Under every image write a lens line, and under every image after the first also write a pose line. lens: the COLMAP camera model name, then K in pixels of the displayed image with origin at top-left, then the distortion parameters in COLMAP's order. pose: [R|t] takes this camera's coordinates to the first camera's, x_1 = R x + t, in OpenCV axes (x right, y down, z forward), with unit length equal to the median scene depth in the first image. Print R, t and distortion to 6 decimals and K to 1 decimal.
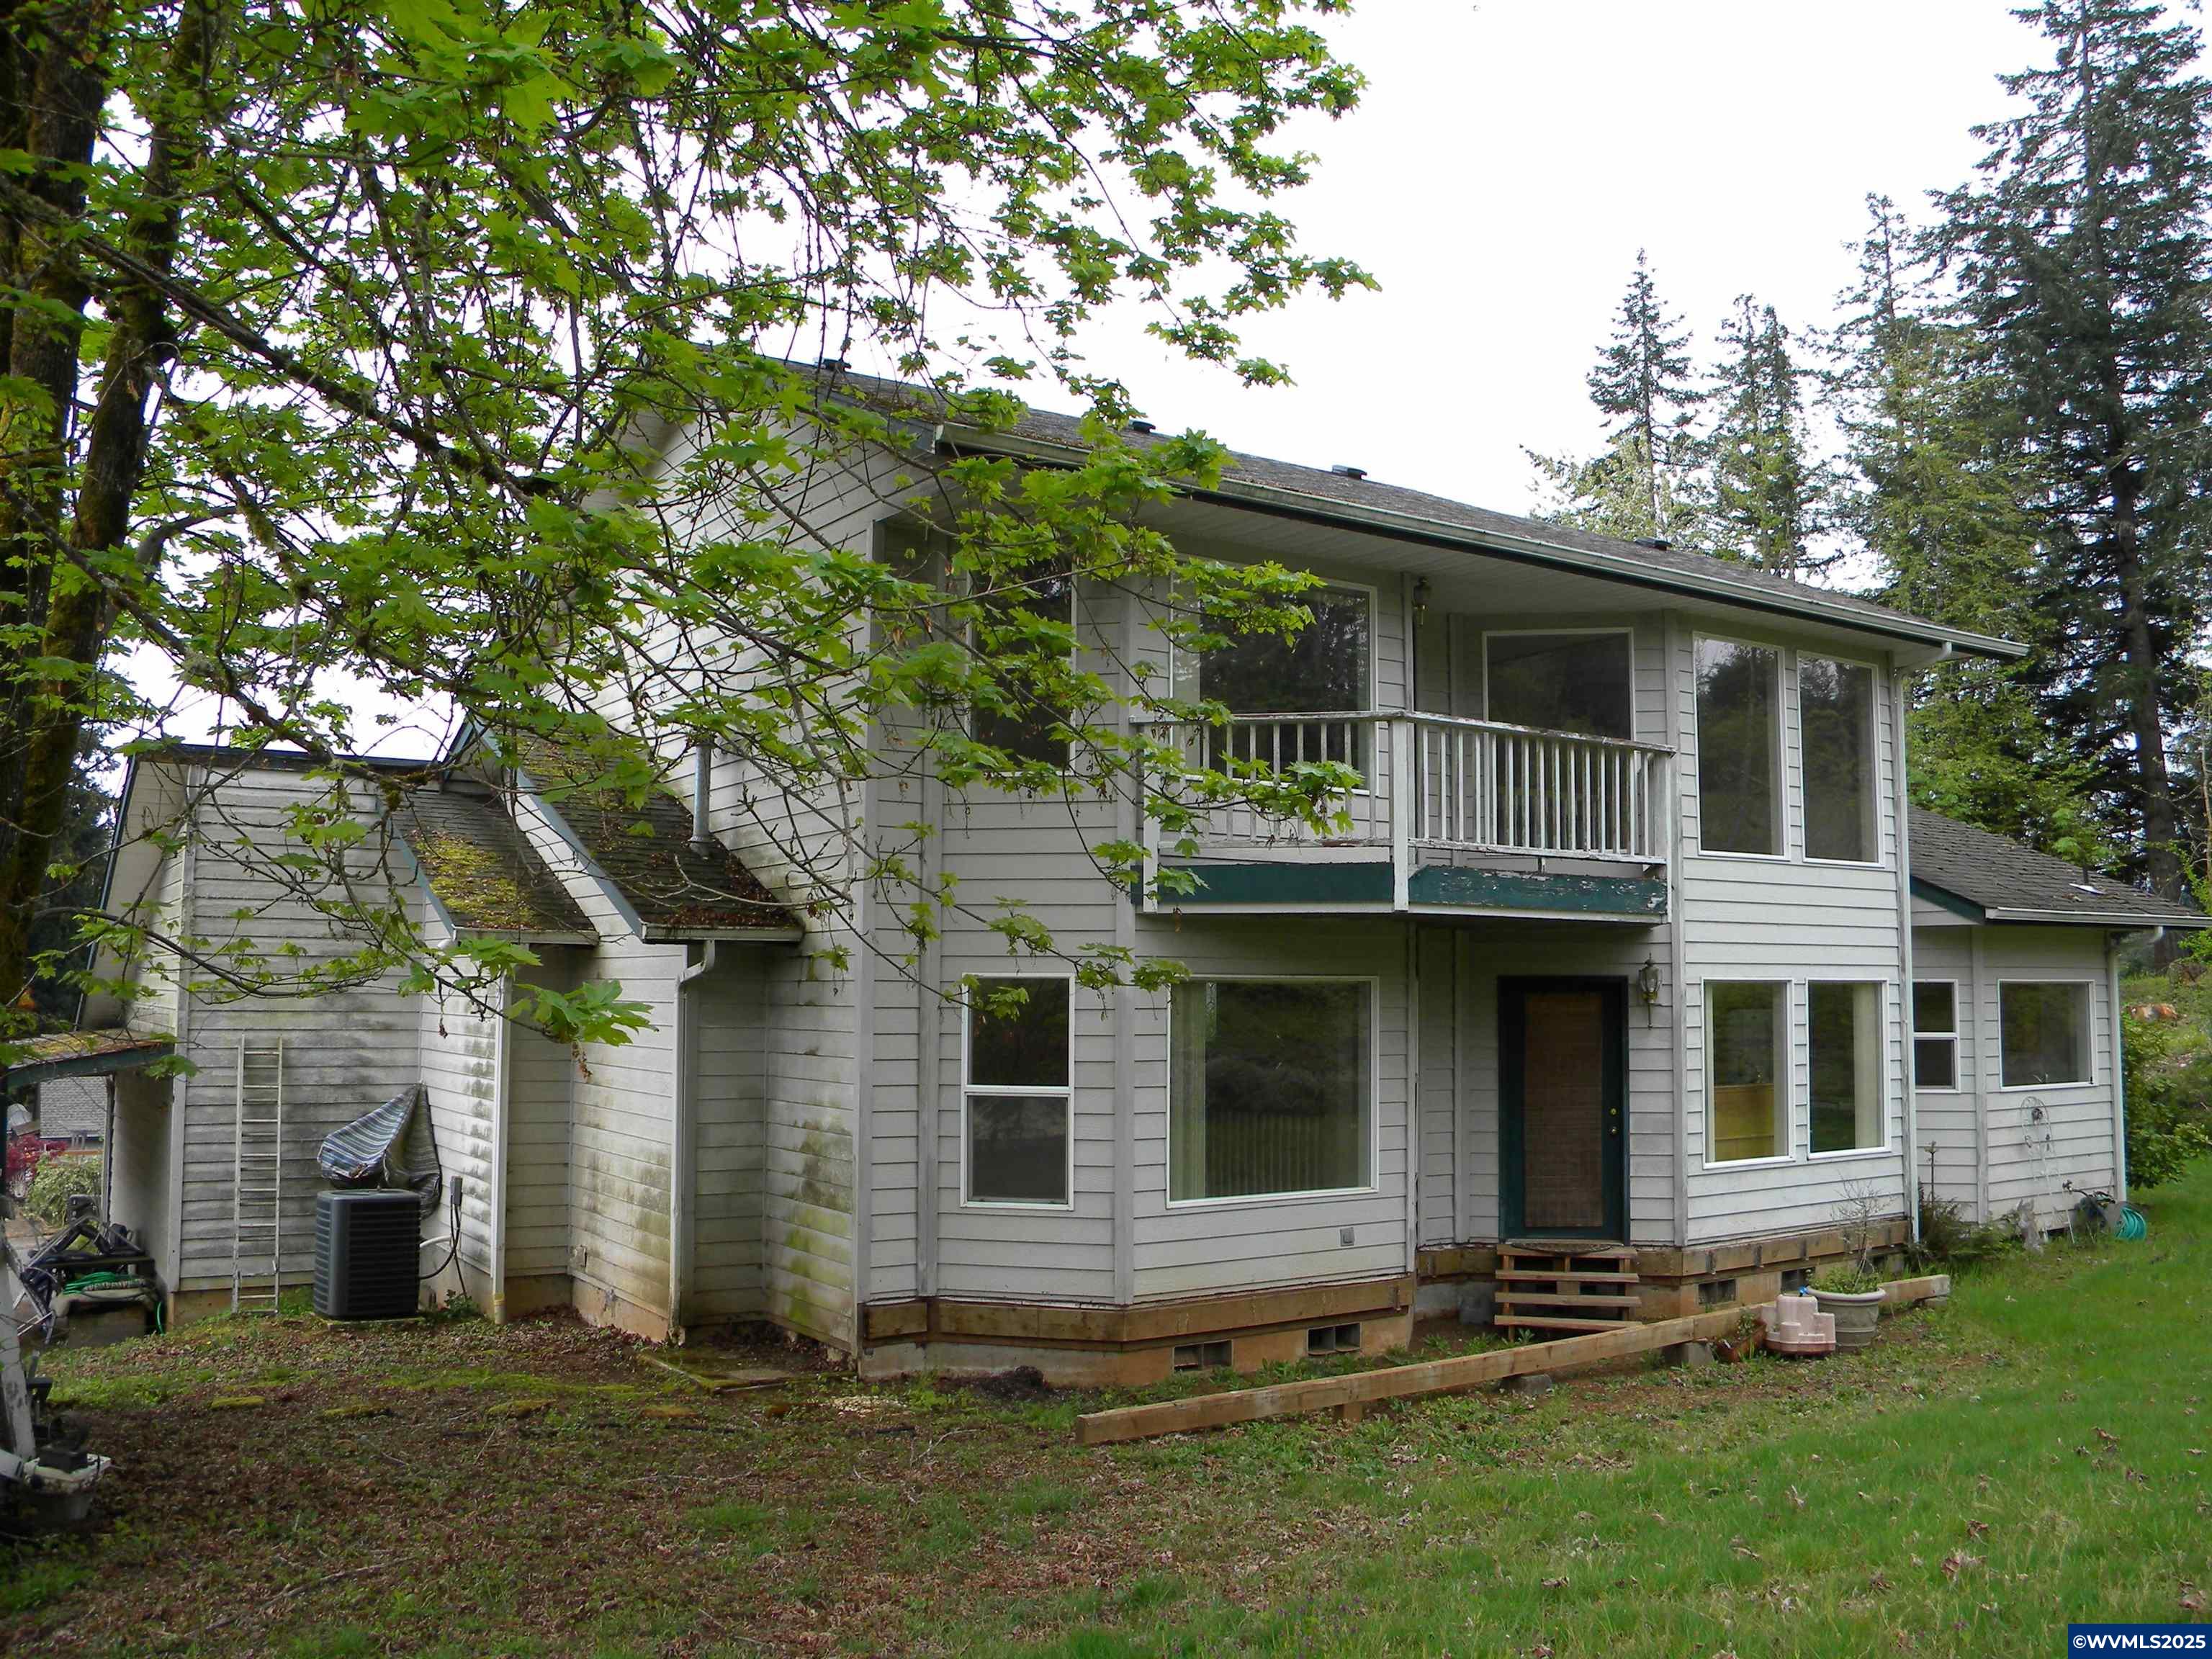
lens RADIAL K [[1873.4, 0, 1145.4], [0, 1873.4, 784.0], [0, 0, 1]] dist [-0.185617, 0.179088]
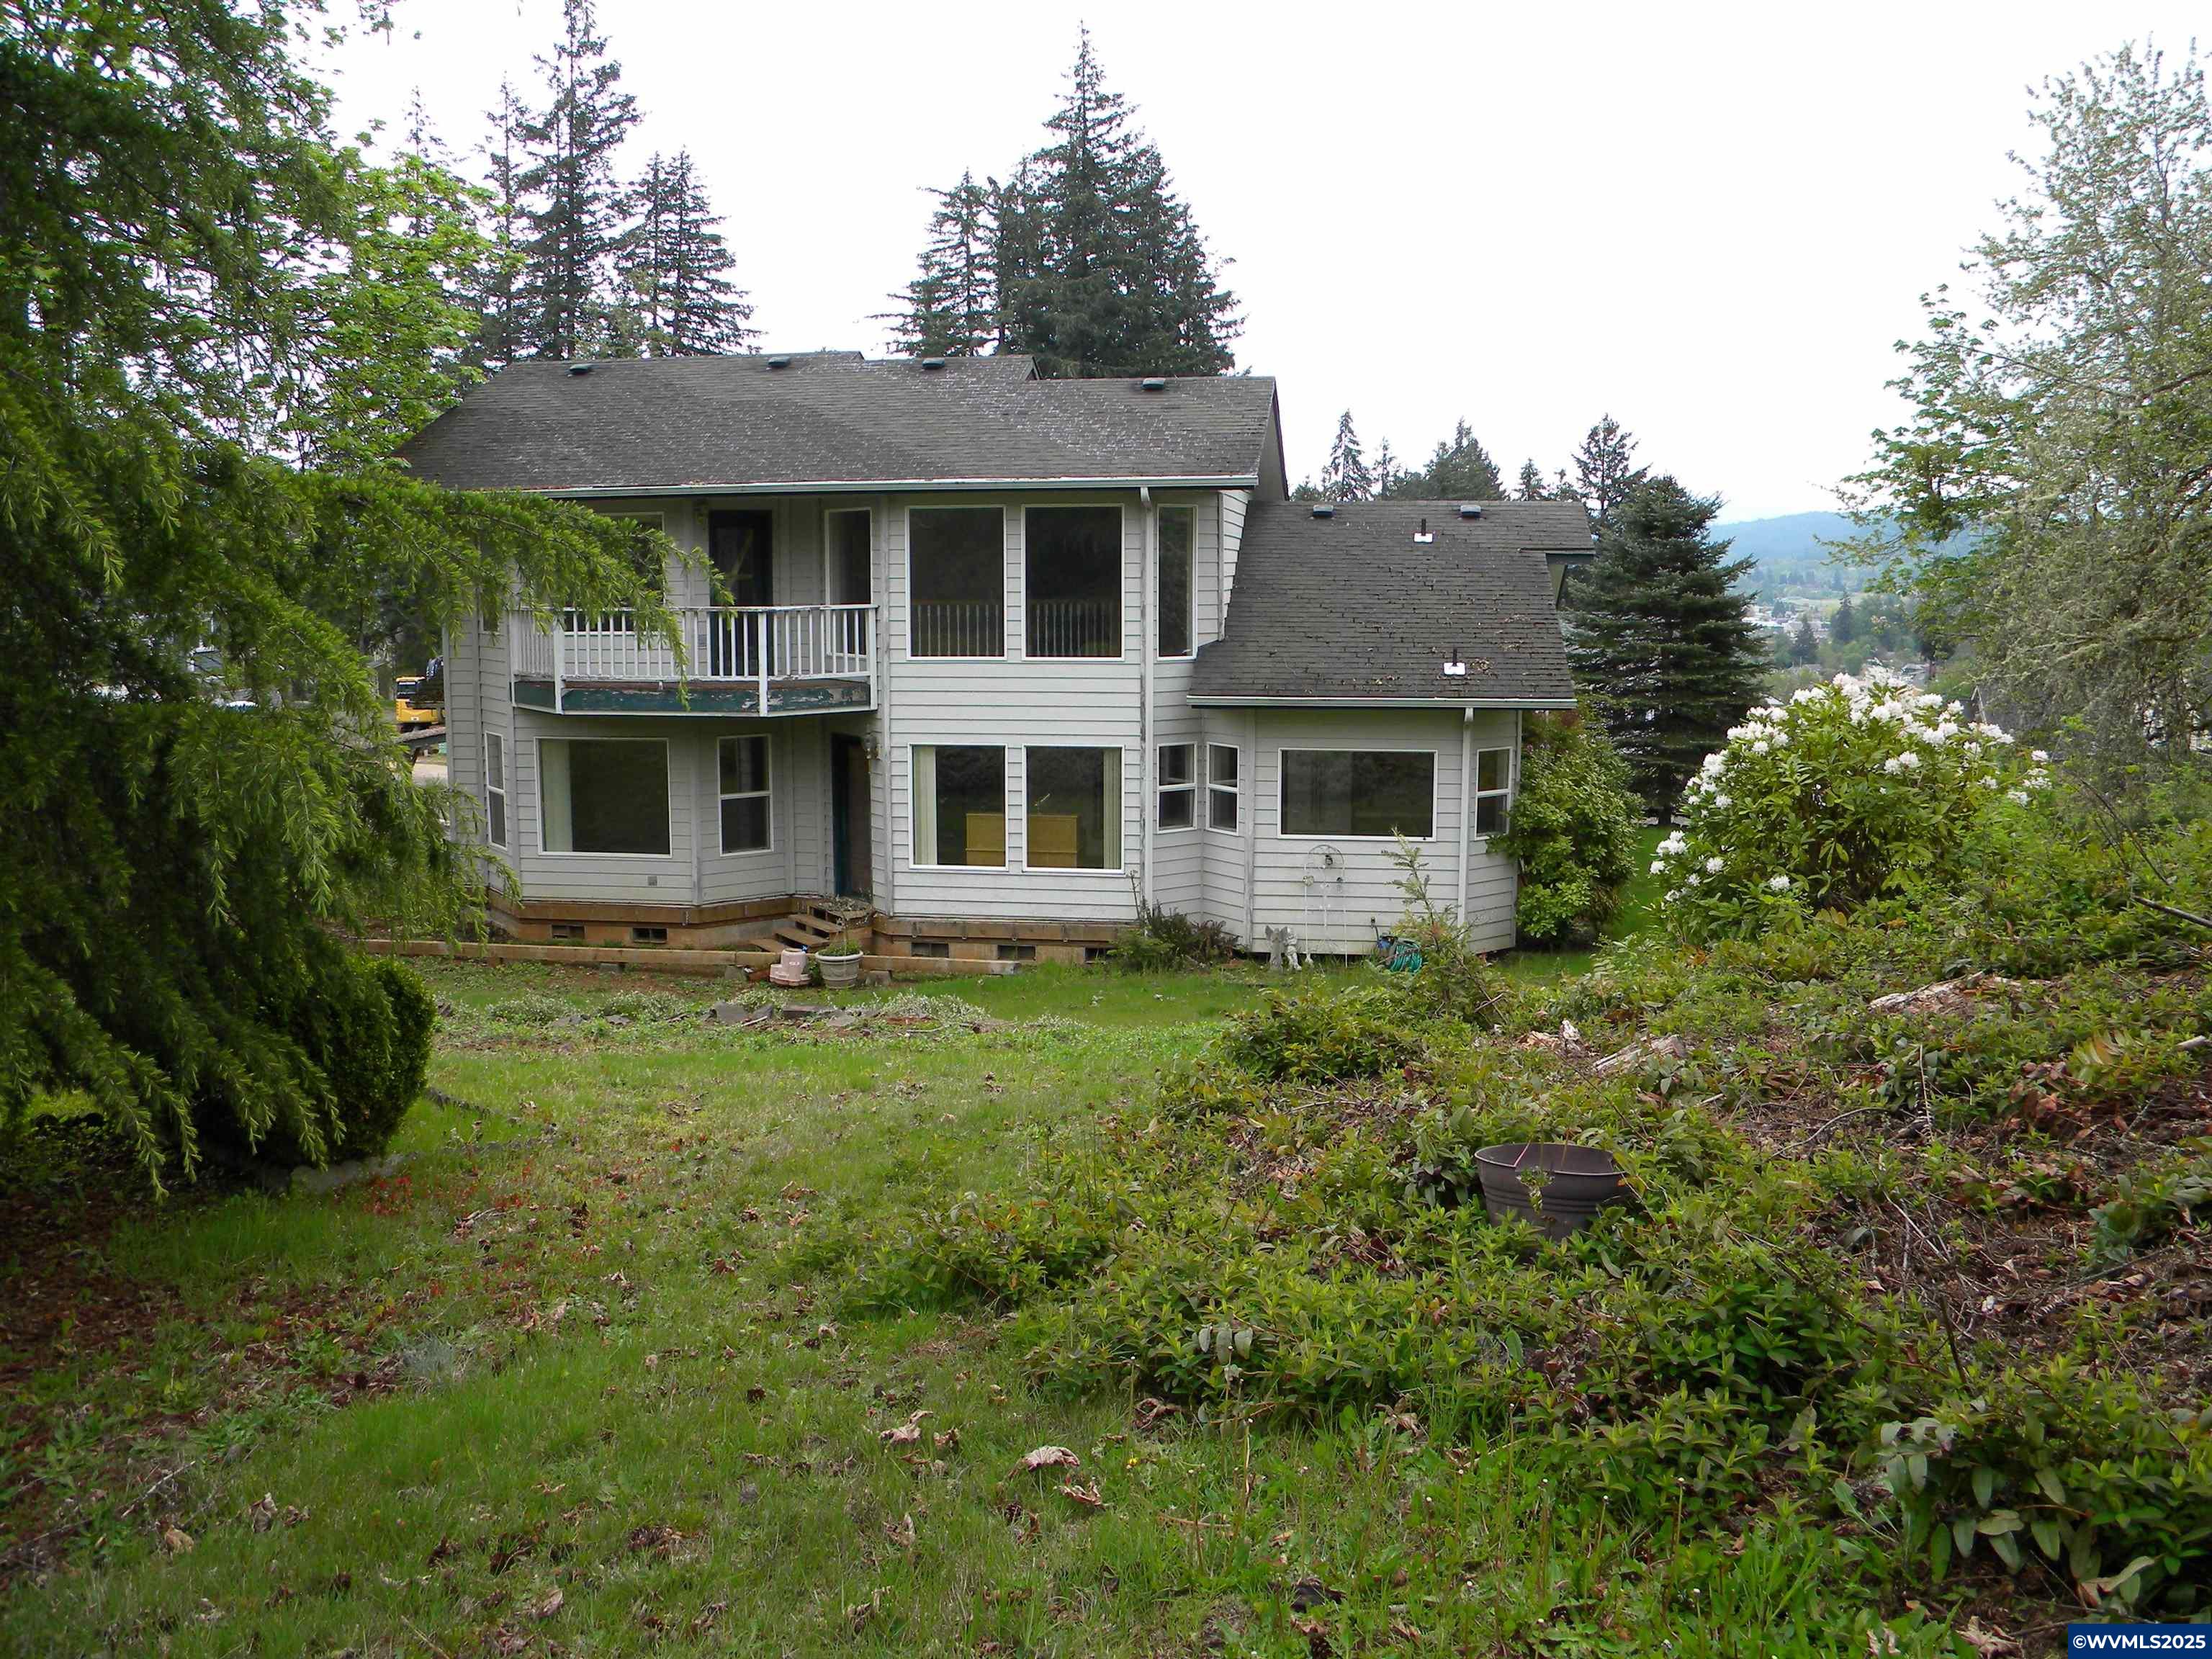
lens RADIAL K [[1873.4, 0, 1145.4], [0, 1873.4, 784.0], [0, 0, 1]] dist [-0.185617, 0.179088]
pose [[0.738392, 0.071365, -0.670585, 1.450016], [0.080865, 0.977840, 0.193106, -0.138207], [0.669506, -0.196815, 0.716258, 0.036024]]
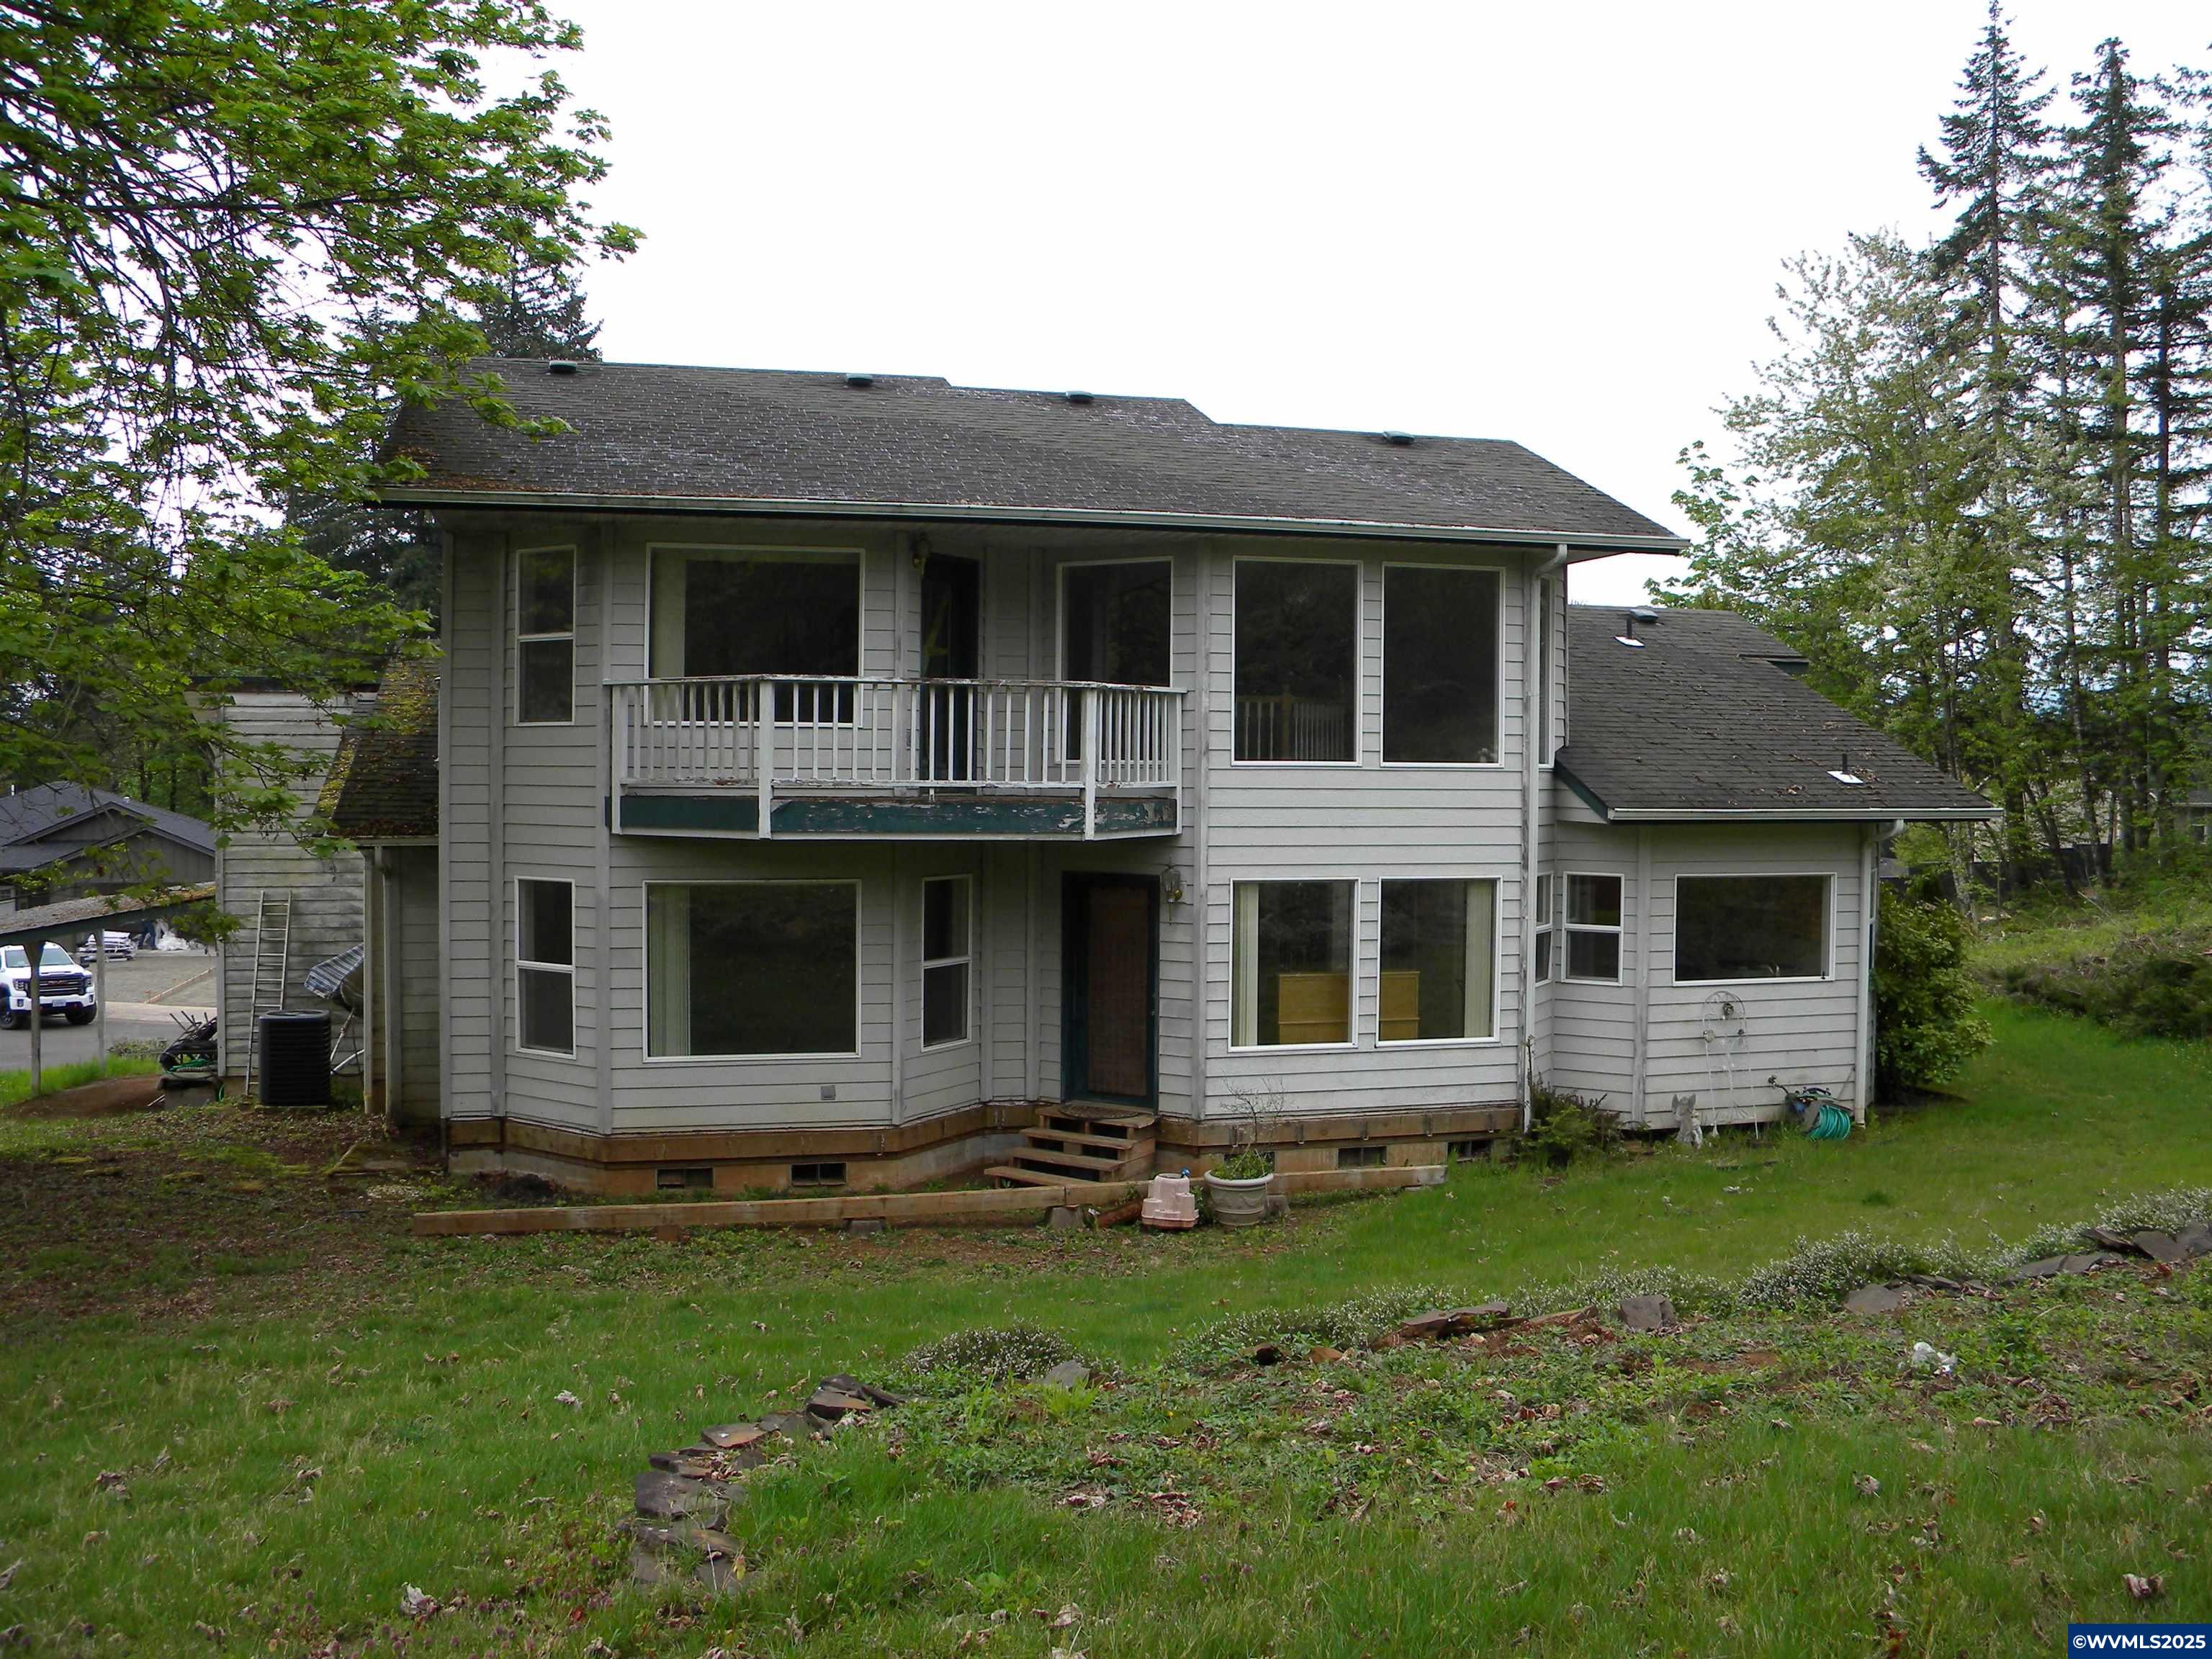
lens RADIAL K [[1873.4, 0, 1145.4], [0, 1873.4, 784.0], [0, 0, 1]] dist [-0.185617, 0.179088]
pose [[0.945676, 0.005232, -0.325070, 0.608010], [0.033123, 0.993117, 0.112341, -0.075939], [0.323420, -0.117006, 0.938994, -0.049442]]
